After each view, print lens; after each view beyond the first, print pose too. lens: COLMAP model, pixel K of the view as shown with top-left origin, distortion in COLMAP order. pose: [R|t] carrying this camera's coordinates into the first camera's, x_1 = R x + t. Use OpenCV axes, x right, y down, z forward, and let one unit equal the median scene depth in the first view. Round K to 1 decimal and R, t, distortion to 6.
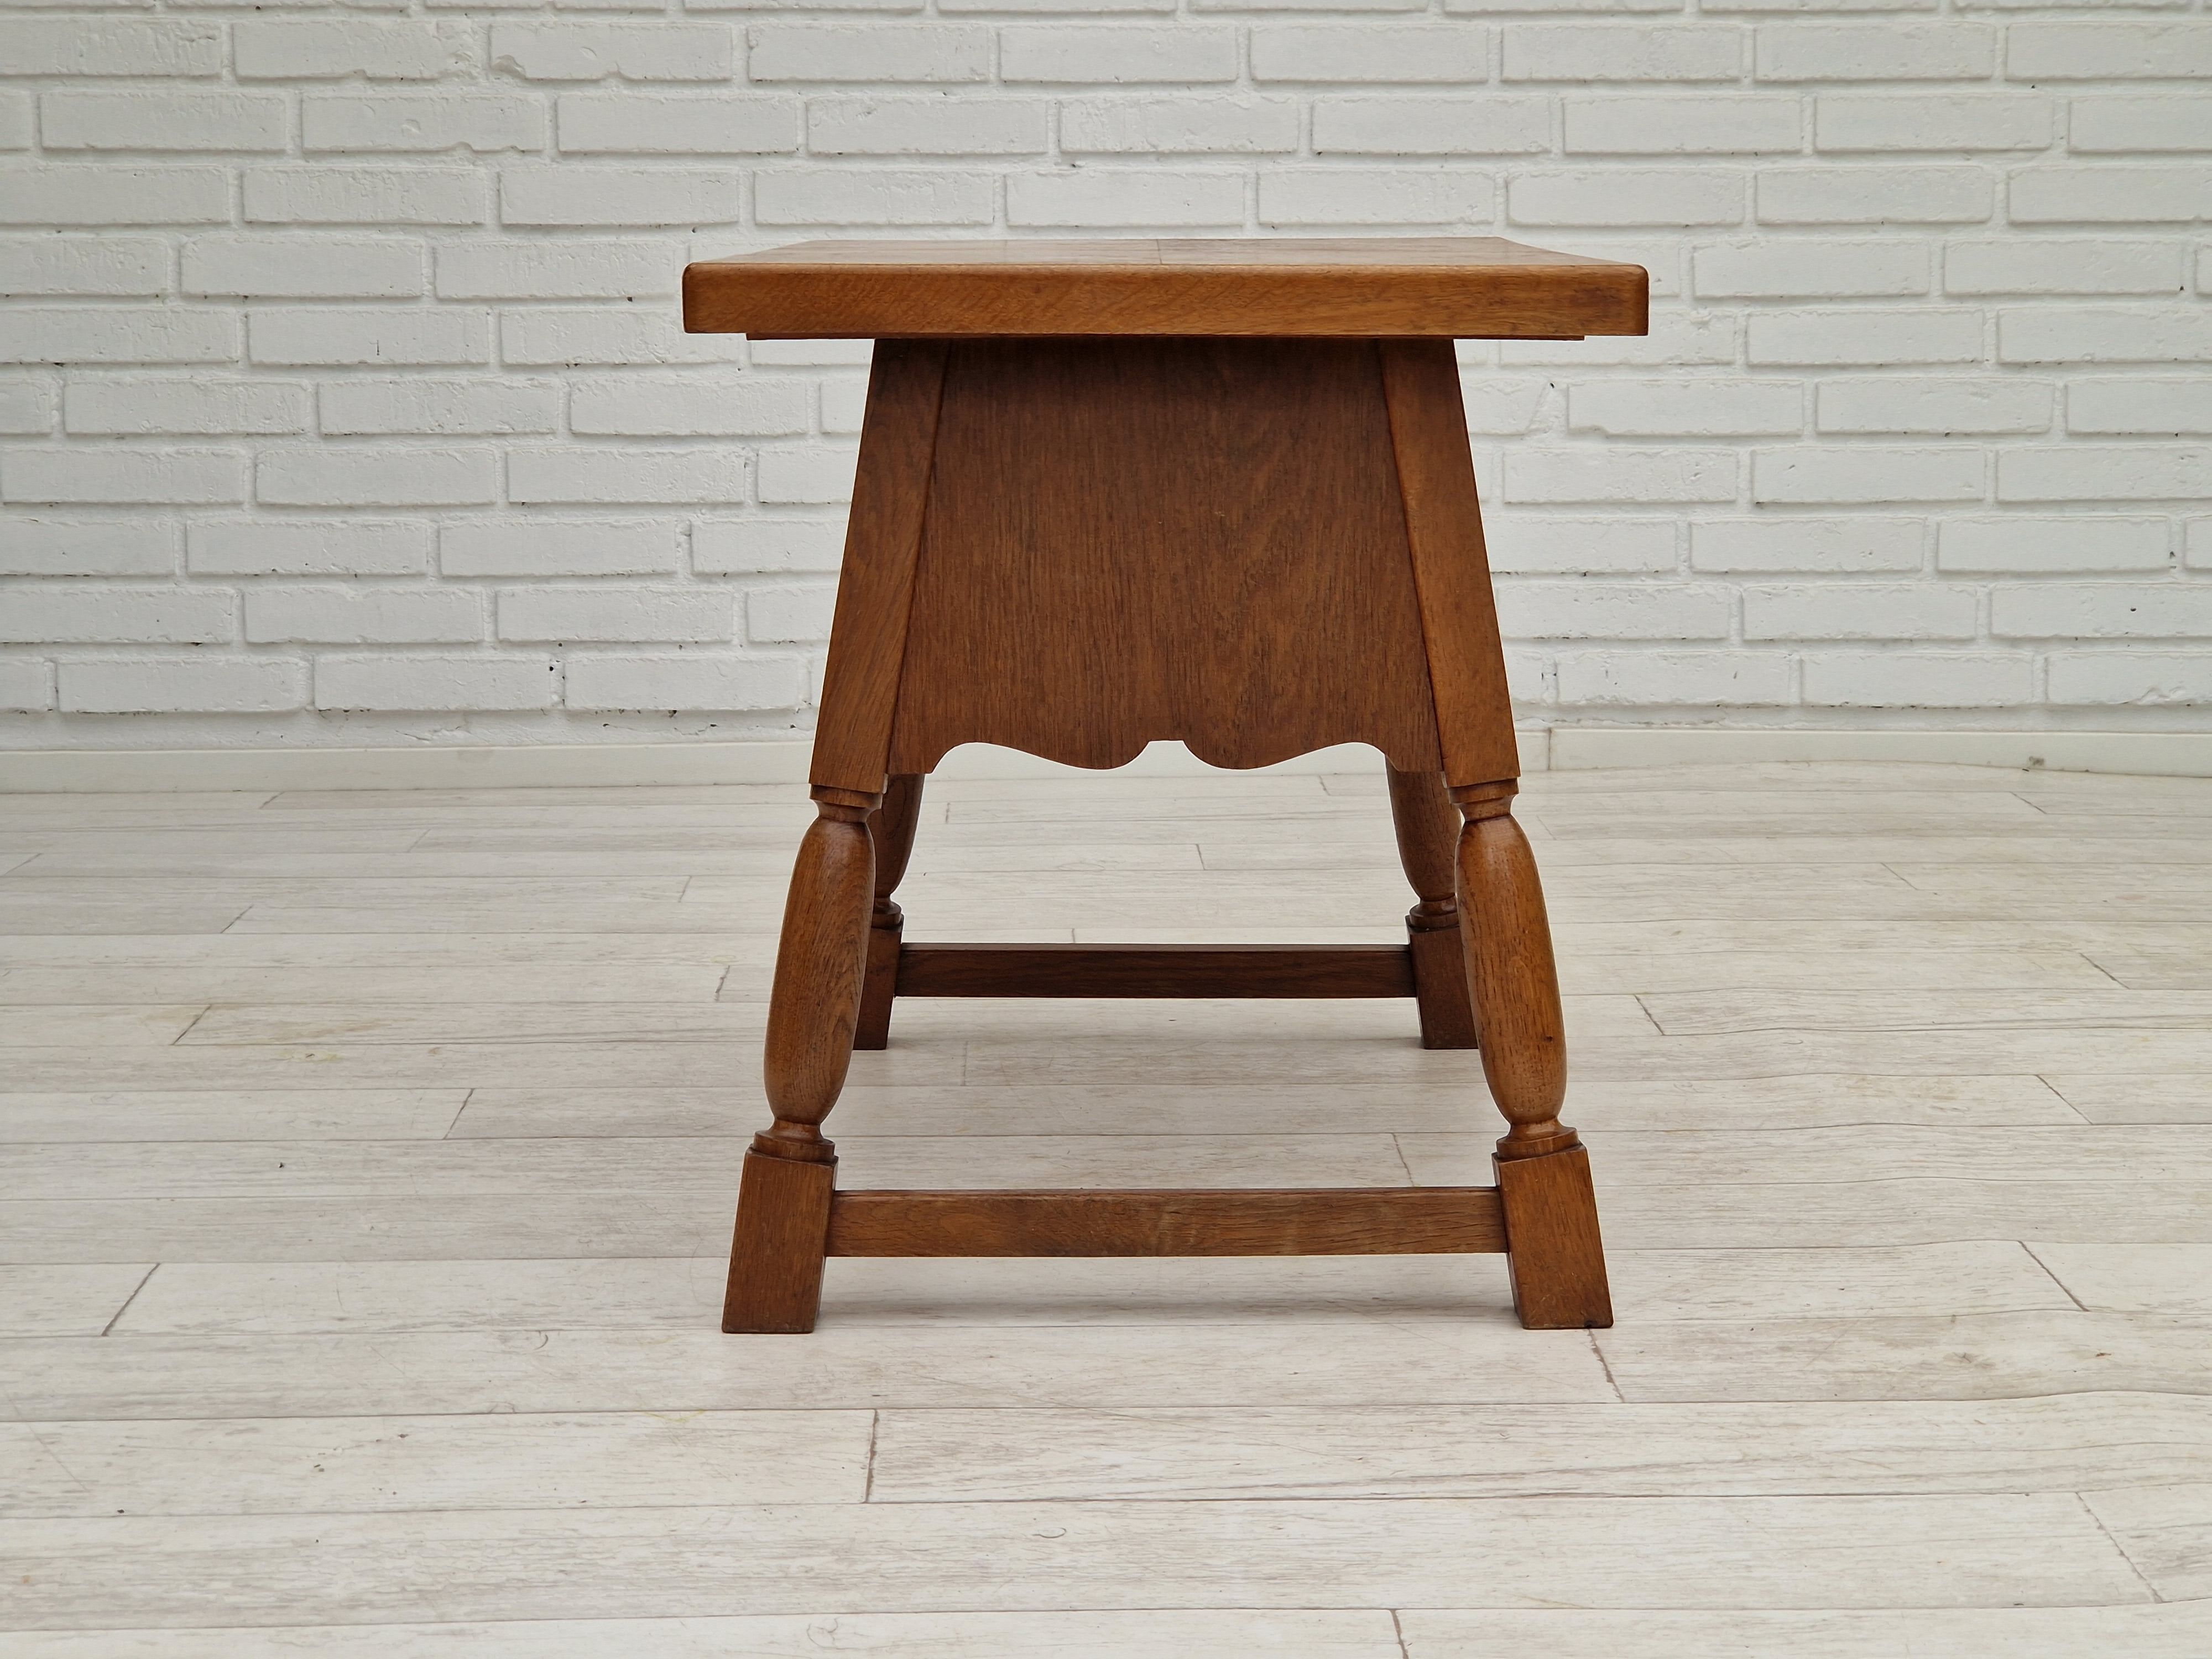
lens RADIAL K [[4185.9, 0, 1109.8], [0, 4185.9, 956.6], [0, 0, 1]] dist [0.060199, 0.000000]
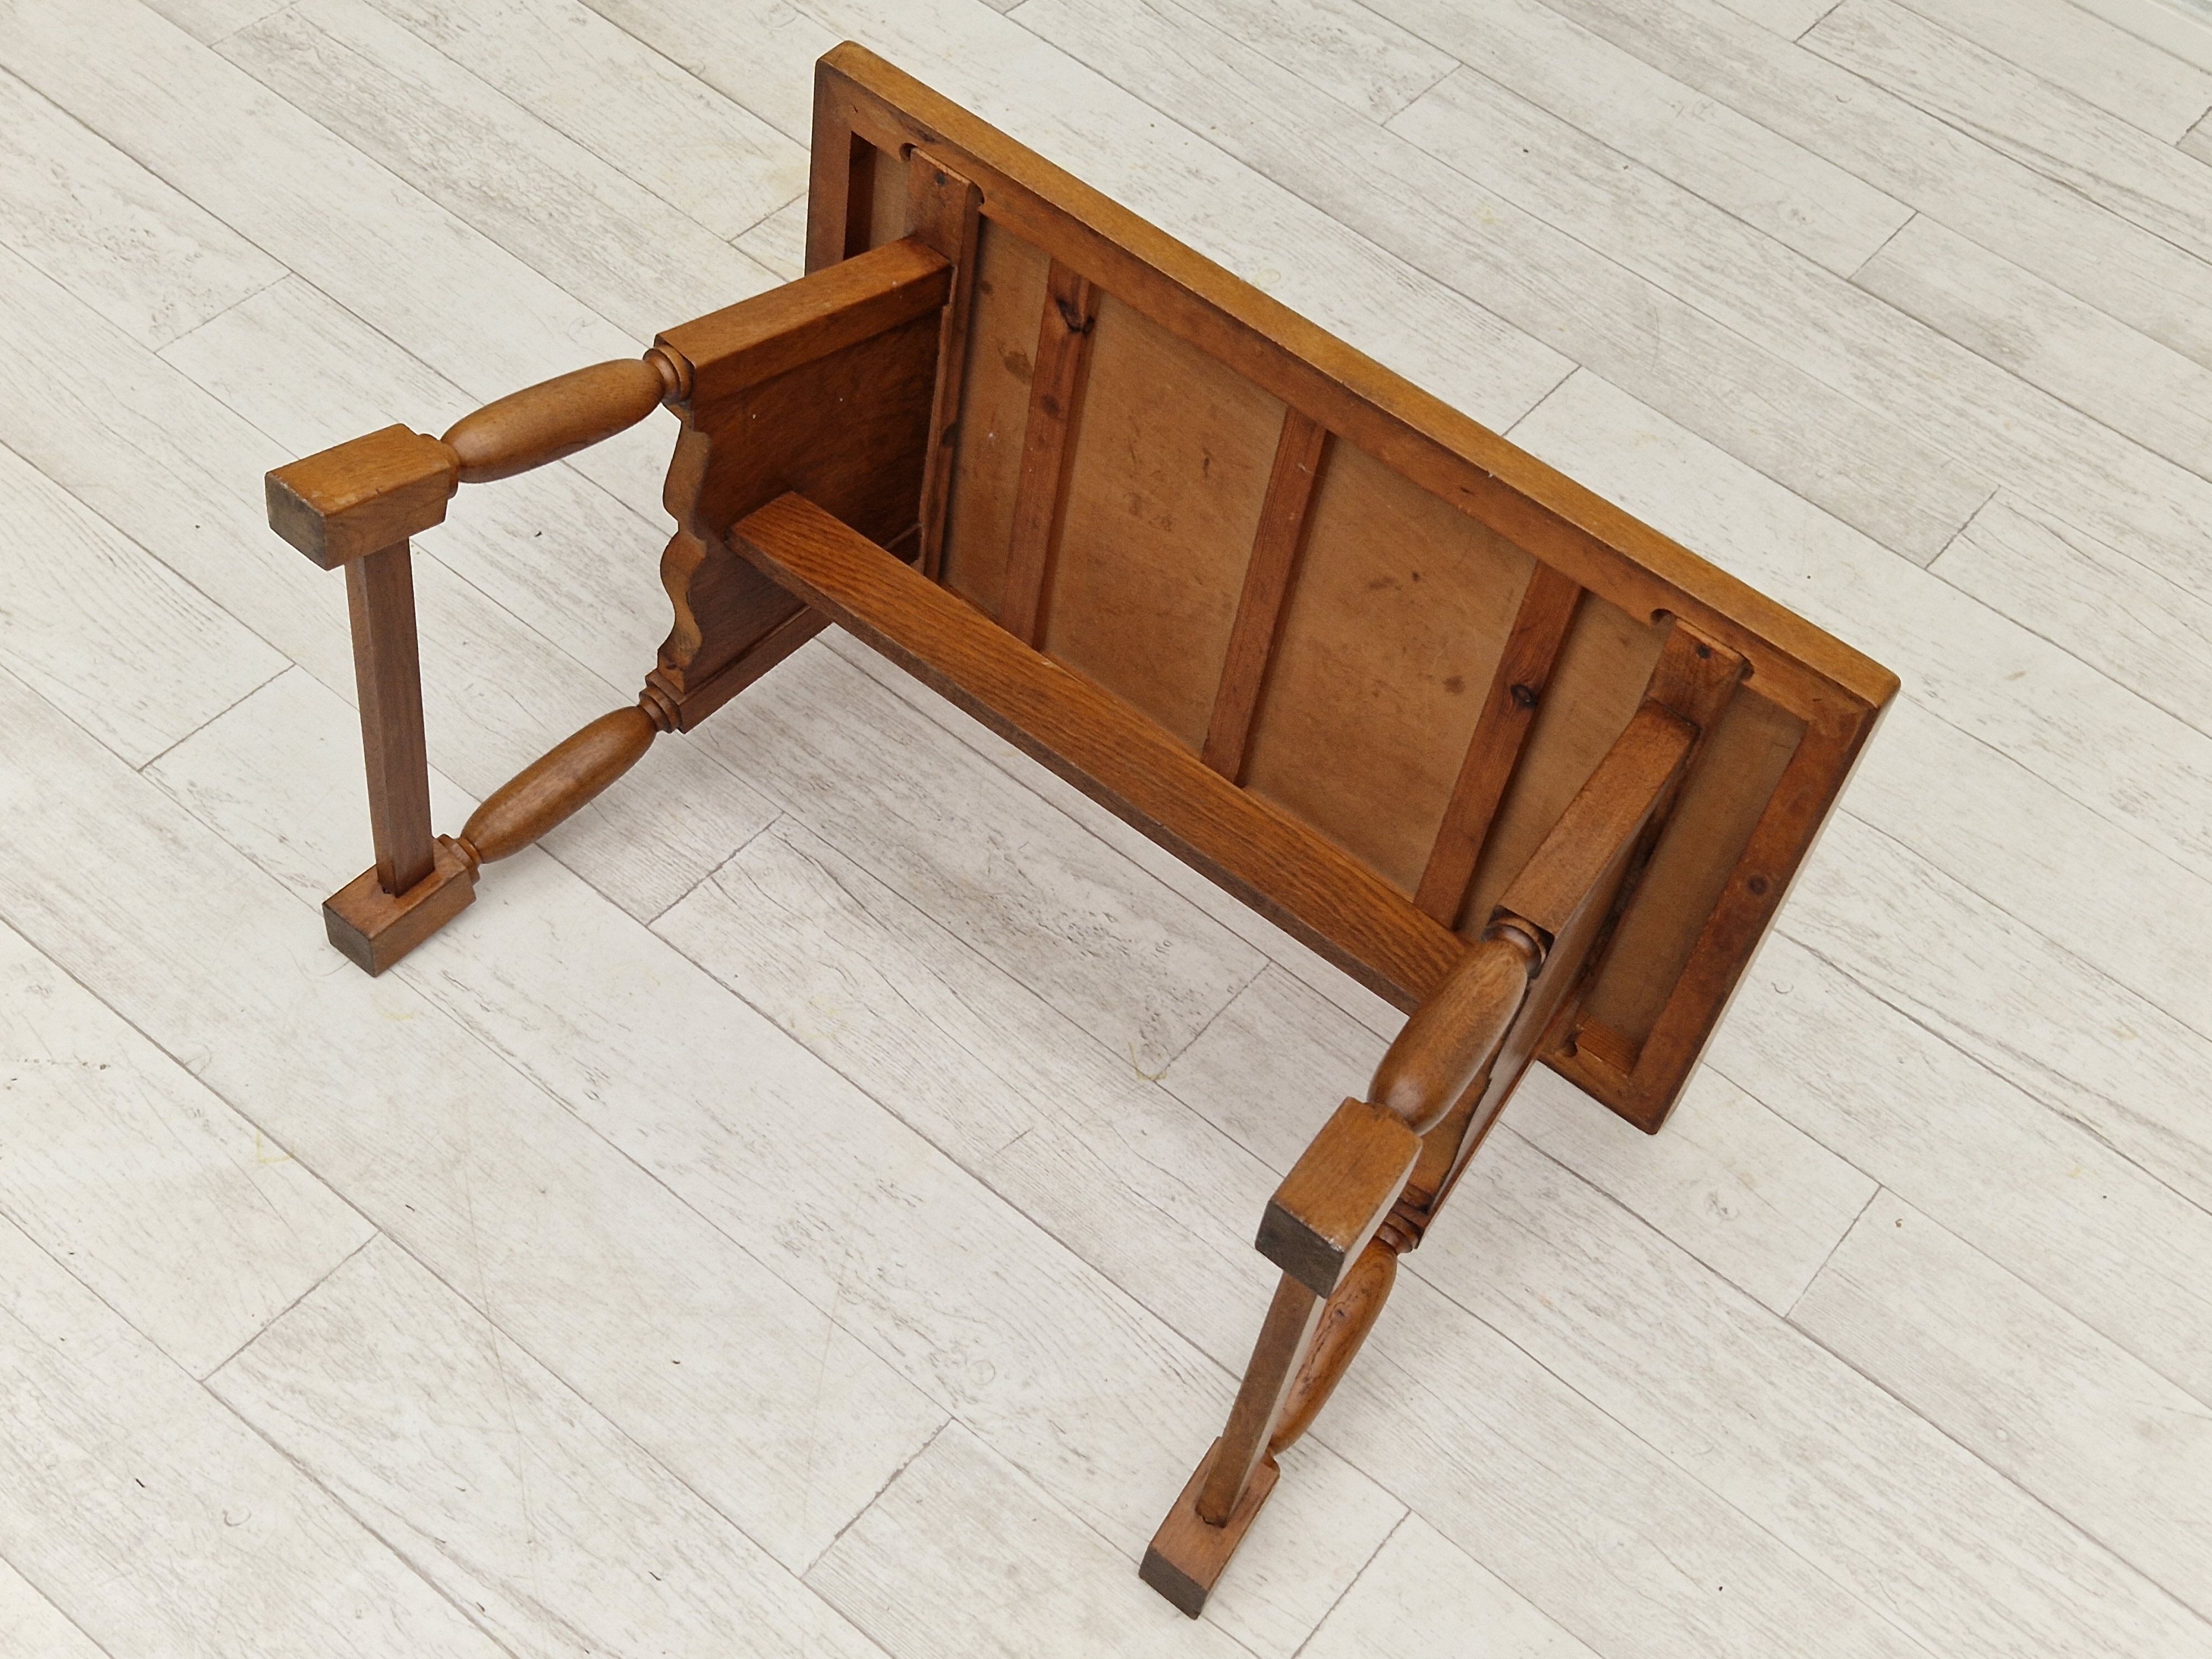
lens RADIAL K [[2867.1, 0, 1112.3], [0, 2867.1, 840.4], [0, 0, 1]] dist [0.069998, 0.000000]
pose [[0.765867, 0.563136, -0.310363, 0.169176], [-0.252832, 0.707542, 0.659894, -0.322883], [0.591205, -0.426922, 0.684262, 0.278775]]
